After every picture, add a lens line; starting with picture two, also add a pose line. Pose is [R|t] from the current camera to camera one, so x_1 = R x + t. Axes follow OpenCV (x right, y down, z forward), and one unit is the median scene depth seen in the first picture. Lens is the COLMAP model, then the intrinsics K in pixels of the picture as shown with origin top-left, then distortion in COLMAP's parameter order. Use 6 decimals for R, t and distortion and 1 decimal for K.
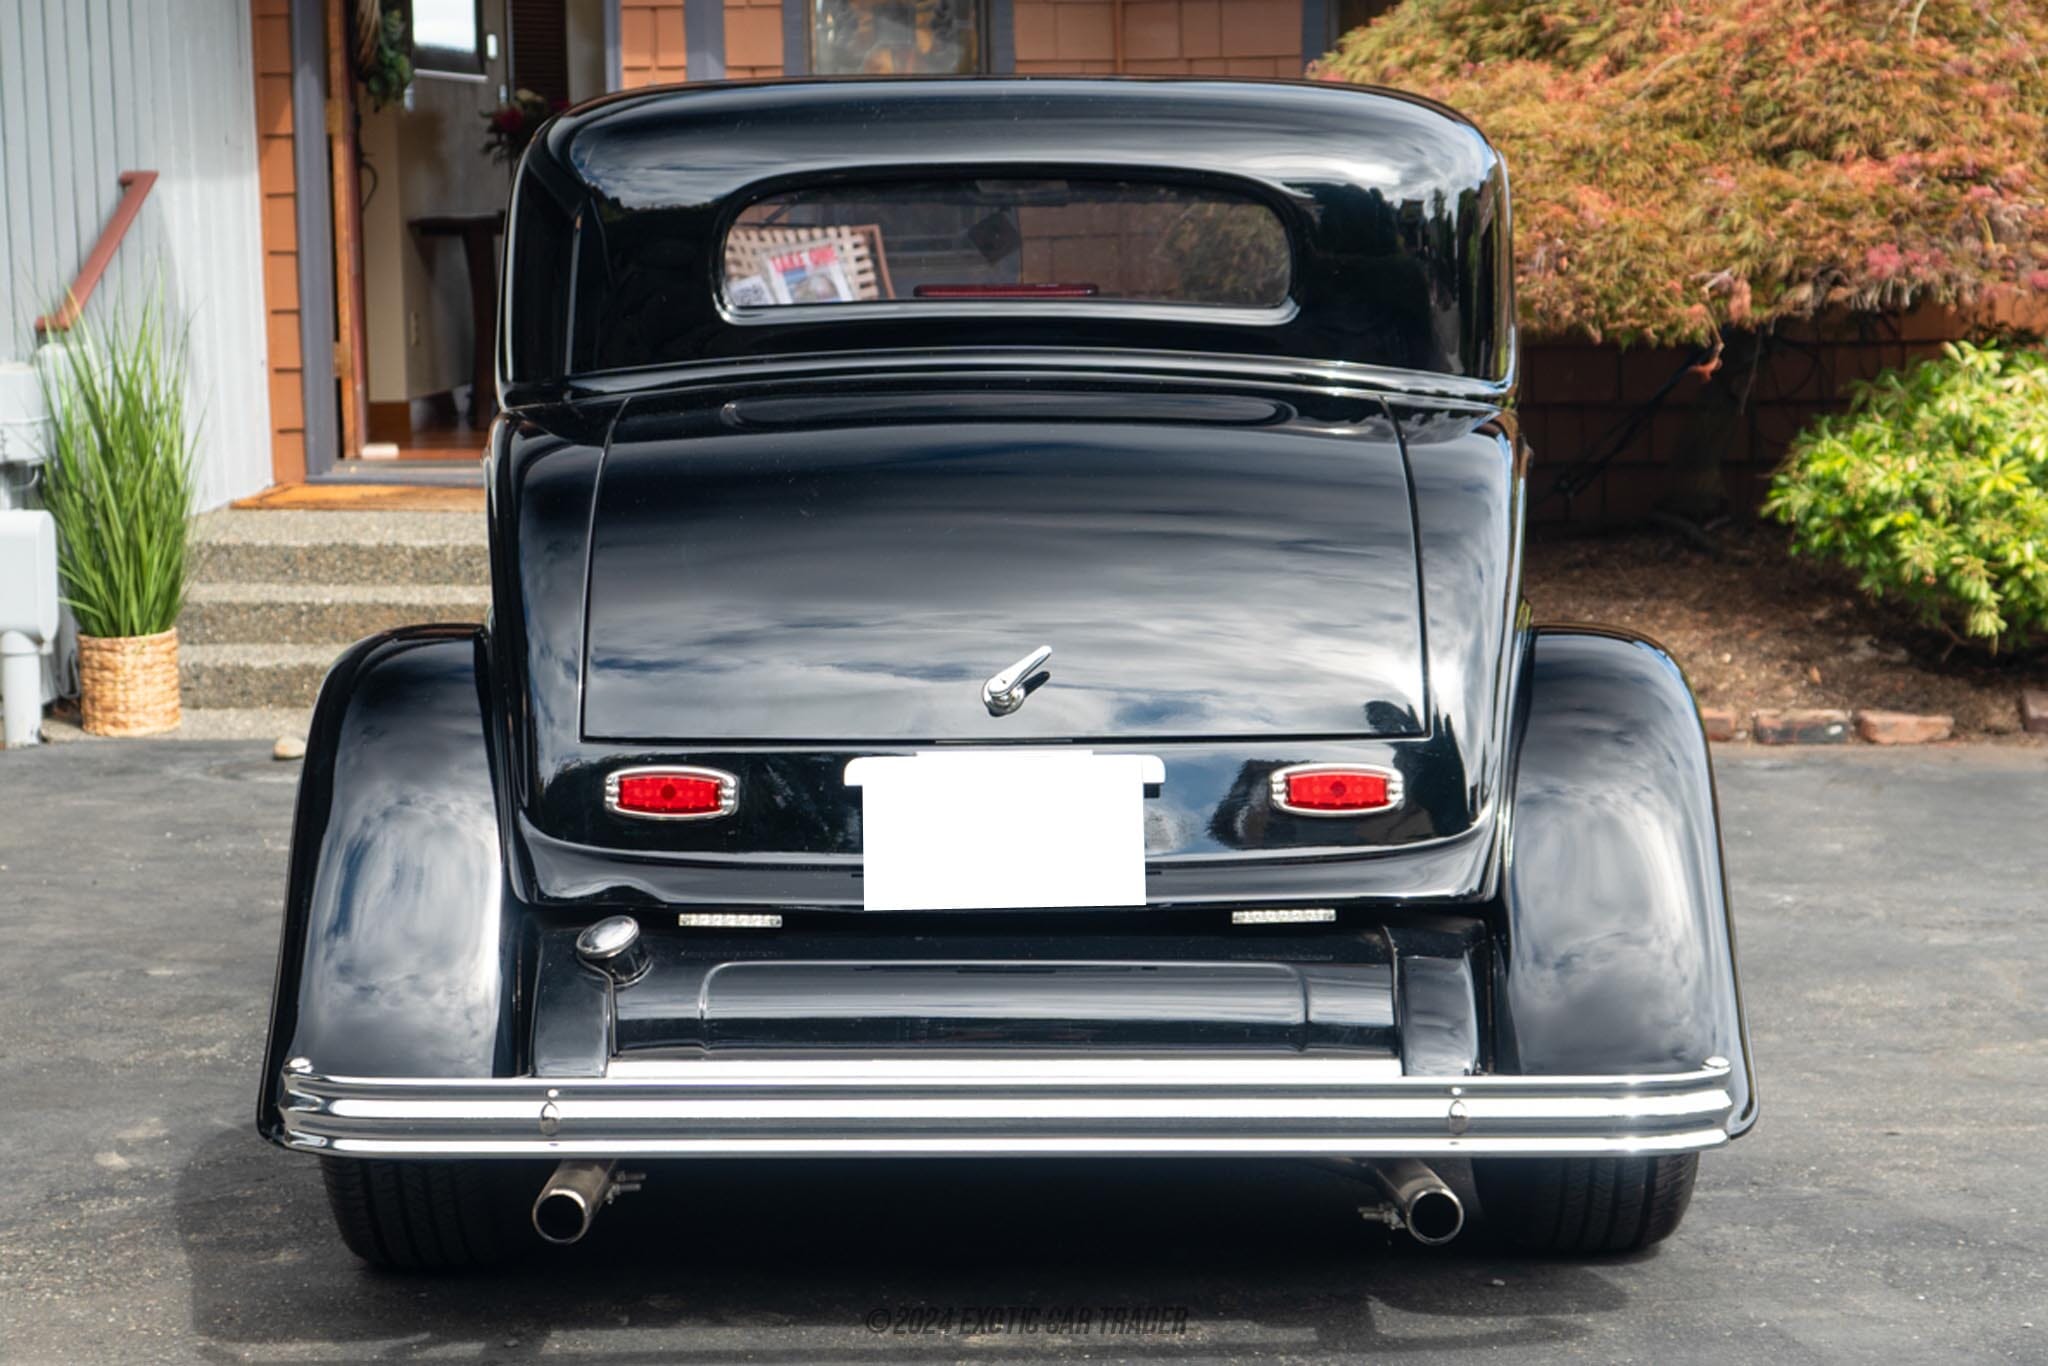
lens RADIAL K [[2811.5, 0, 1024.2], [0, 2811.5, 638.9], [0, 0, 1]] dist [0.032260, 0.013430]
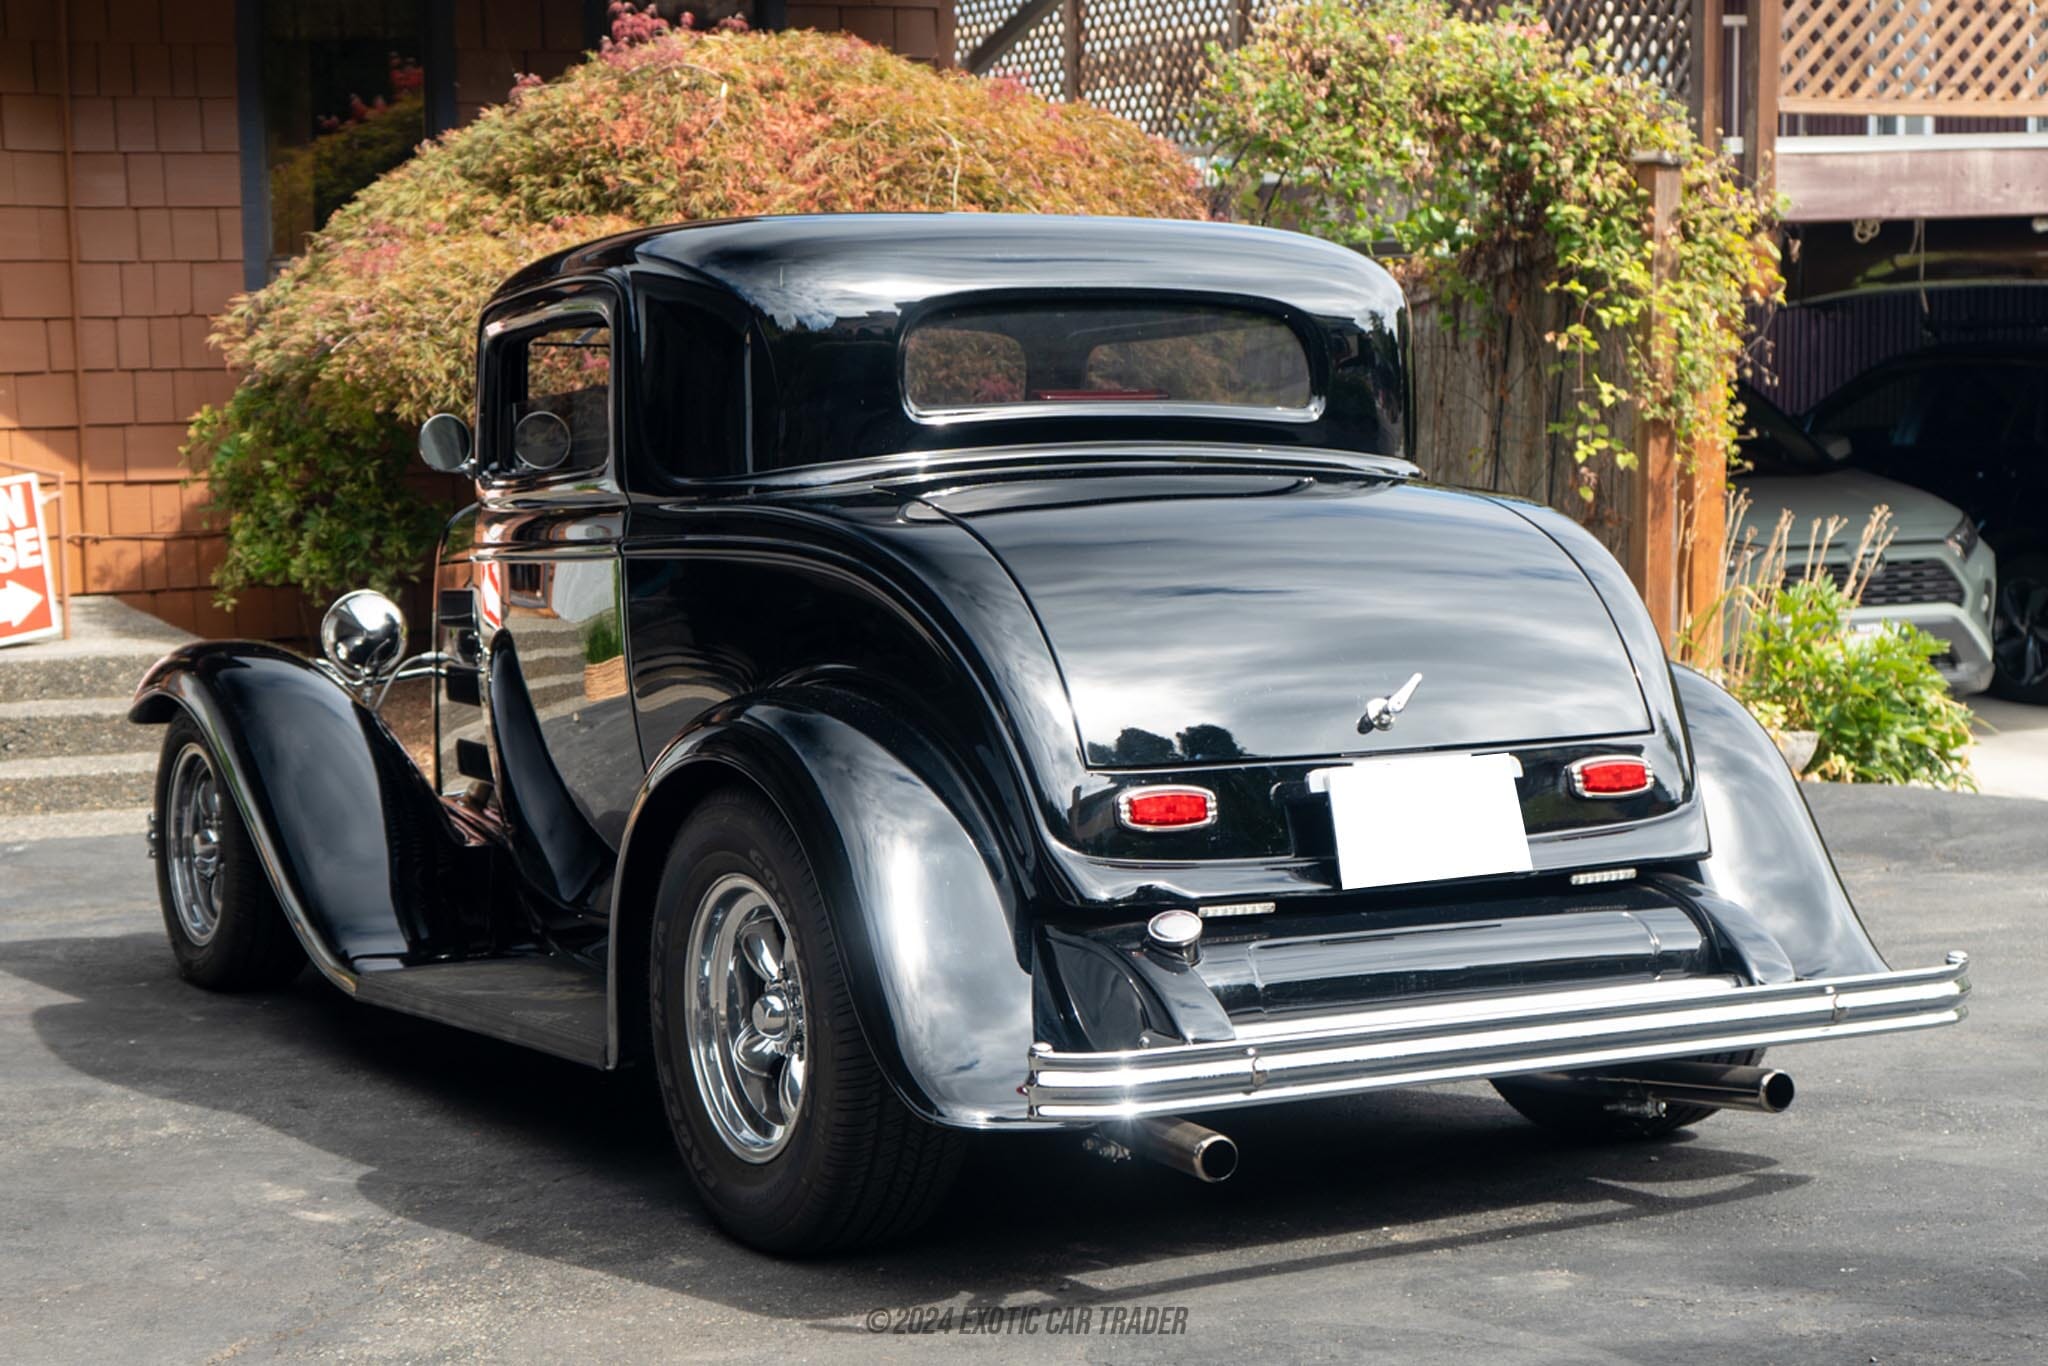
lens RADIAL K [[2474.9, 0, 1024.0], [0, 2474.9, 683.0], [0, 0, 1]] dist [0.051318, -0.027594]
pose [[0.937013, -0.045536, 0.346313, -0.465065], [0.051173, 0.998664, -0.007146, 0.005095], [-0.345525, 0.024418, 0.938092, 0.028523]]
